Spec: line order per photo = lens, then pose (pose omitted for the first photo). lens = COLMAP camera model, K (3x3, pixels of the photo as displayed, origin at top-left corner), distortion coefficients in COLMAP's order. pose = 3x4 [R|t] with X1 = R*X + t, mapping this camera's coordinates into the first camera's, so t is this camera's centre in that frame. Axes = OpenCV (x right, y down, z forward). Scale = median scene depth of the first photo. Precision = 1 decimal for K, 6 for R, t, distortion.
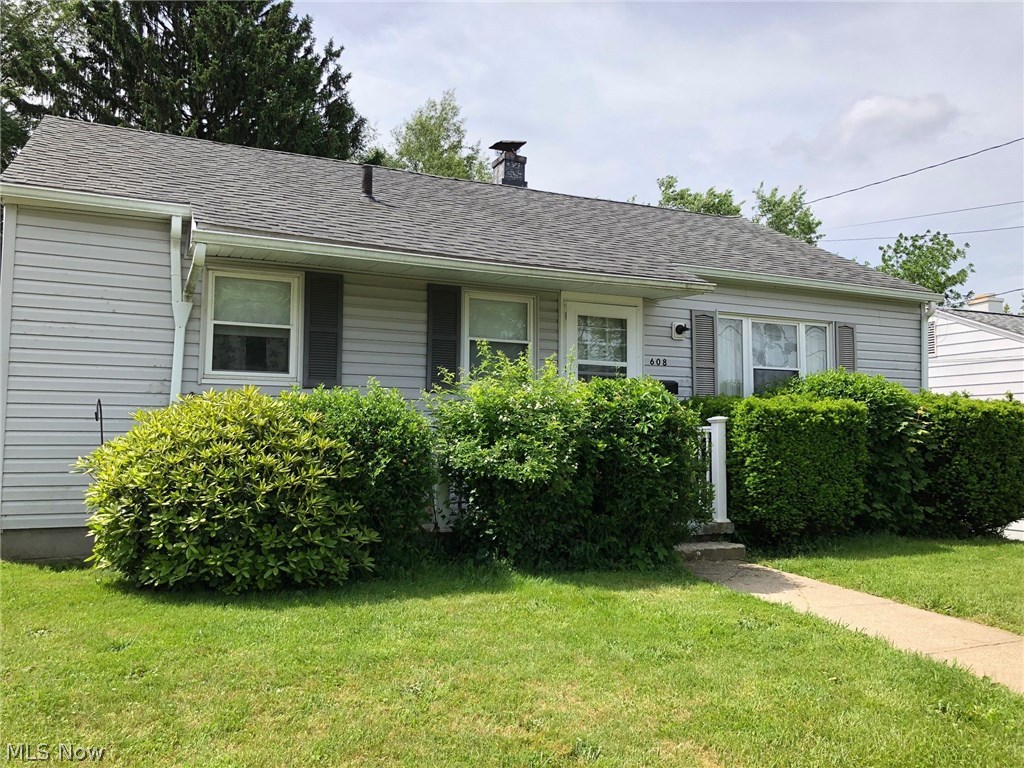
lens RADIAL K [[842.7, 0, 513.7], [0, 842.7, 383.3], [0, 0, 1]] dist [0.016347, -0.016828]
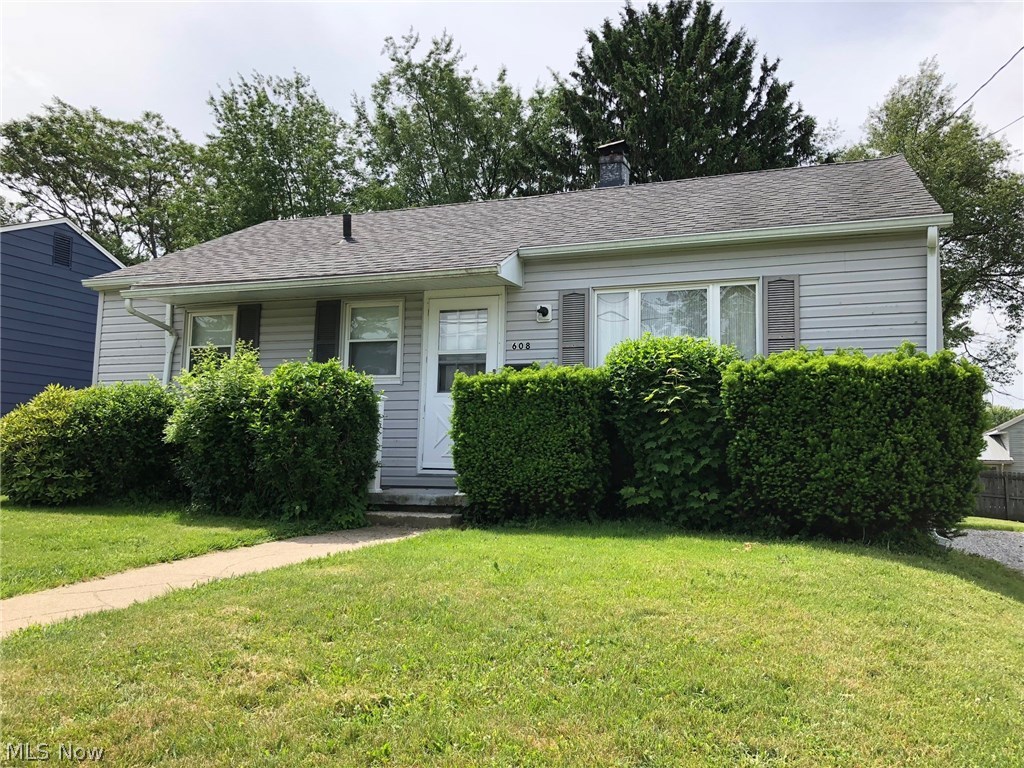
lens RADIAL K [[842.7, 0, 511.4], [0, 842.7, 387.6], [0, 0, 1]] dist [0.016347, -0.016828]
pose [[0.700603, -0.058599, -0.711141, 1.051528], [0.037207, 0.998266, -0.045603, 0.084633], [0.712580, 0.005491, 0.701569, 0.329468]]
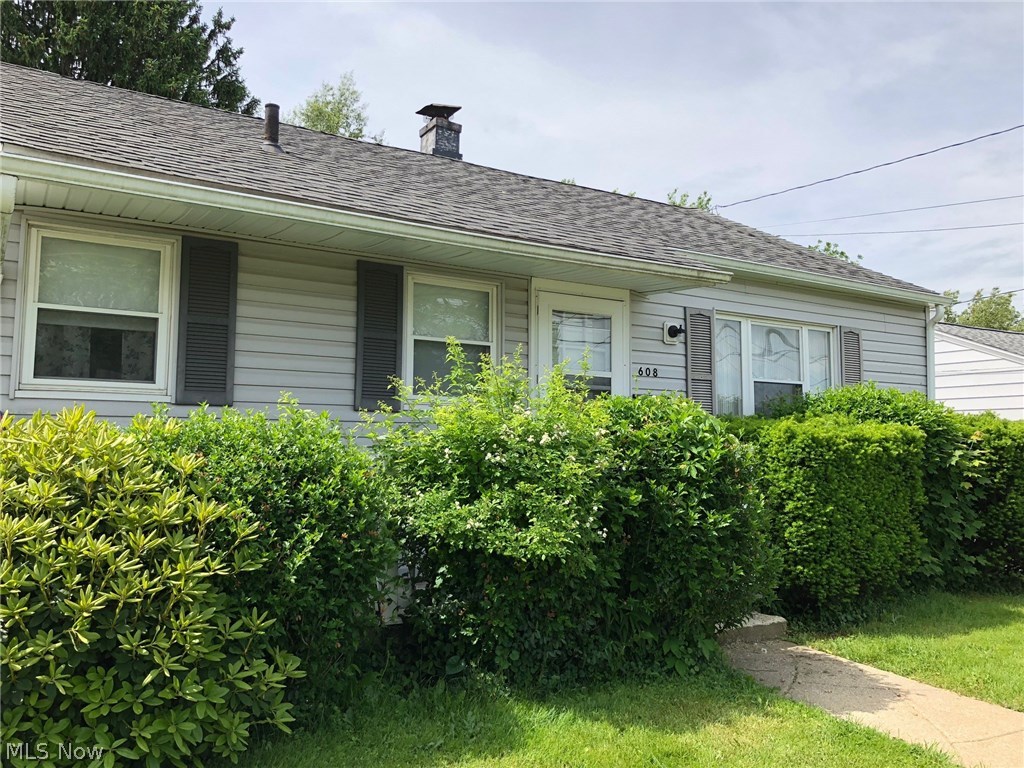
lens RADIAL K [[842.7, 0, 505.9], [0, 842.7, 375.2], [0, 0, 1]] dist [0.016347, -0.016828]
pose [[0.992802, 0.011682, 0.119195, -0.063649], [-0.009698, 0.999805, -0.017210, -0.008814], [-0.119373, 0.015930, 0.992722, 0.278529]]
